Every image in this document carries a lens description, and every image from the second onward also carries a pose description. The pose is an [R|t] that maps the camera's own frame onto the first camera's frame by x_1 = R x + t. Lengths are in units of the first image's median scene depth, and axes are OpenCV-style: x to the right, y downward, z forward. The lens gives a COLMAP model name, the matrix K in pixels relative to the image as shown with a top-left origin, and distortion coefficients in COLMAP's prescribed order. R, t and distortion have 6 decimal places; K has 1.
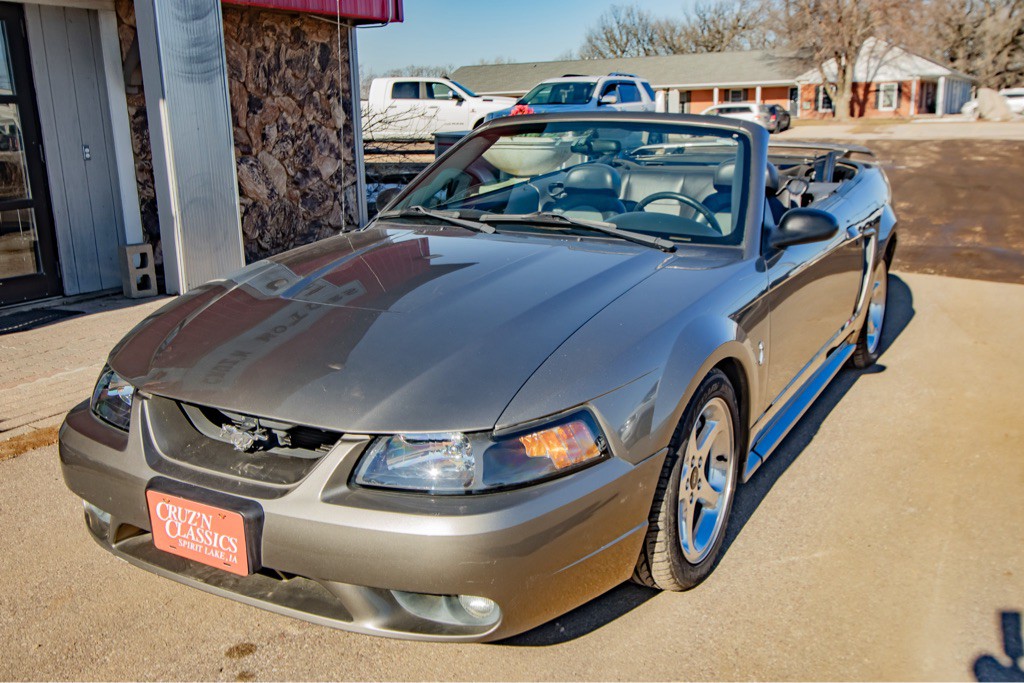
lens RADIAL K [[922.7, 0, 504.6], [0, 922.7, 342.8], [0, 0, 1]] dist [-0.014649, 0.040124]
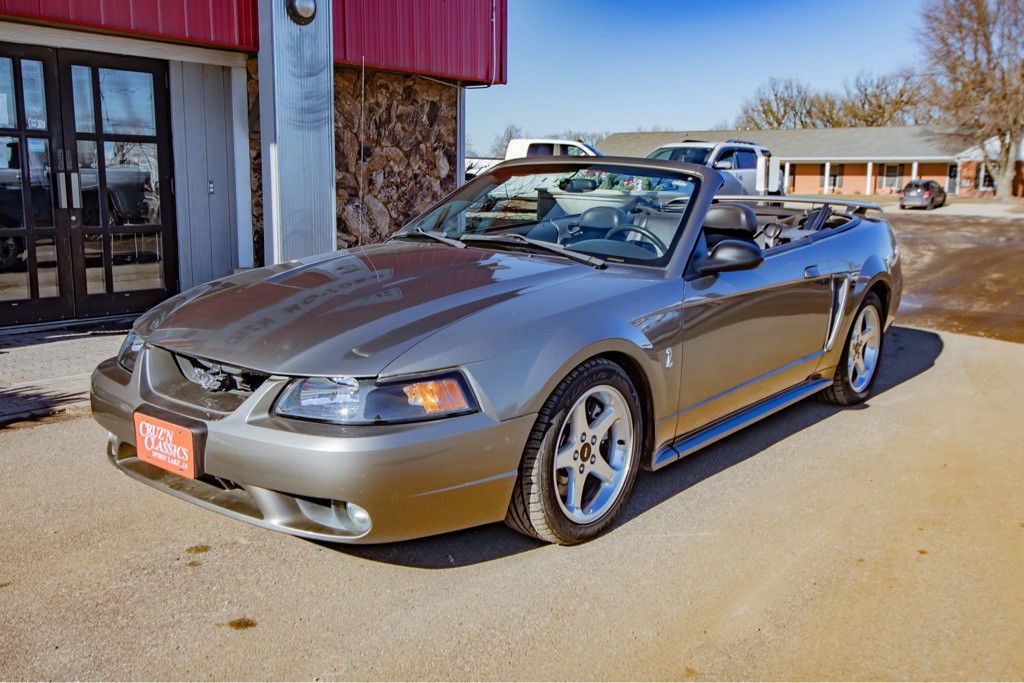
lens RADIAL K [[922.7, 0, 520.5], [0, 922.7, 345.3], [0, 0, 1]] dist [-0.014649, 0.040124]
pose [[0.988163, 0.062068, -0.140291, 0.154818], [-0.071082, 0.995654, -0.060178, 0.047806], [0.135946, 0.069438, 0.988280, -0.108180]]
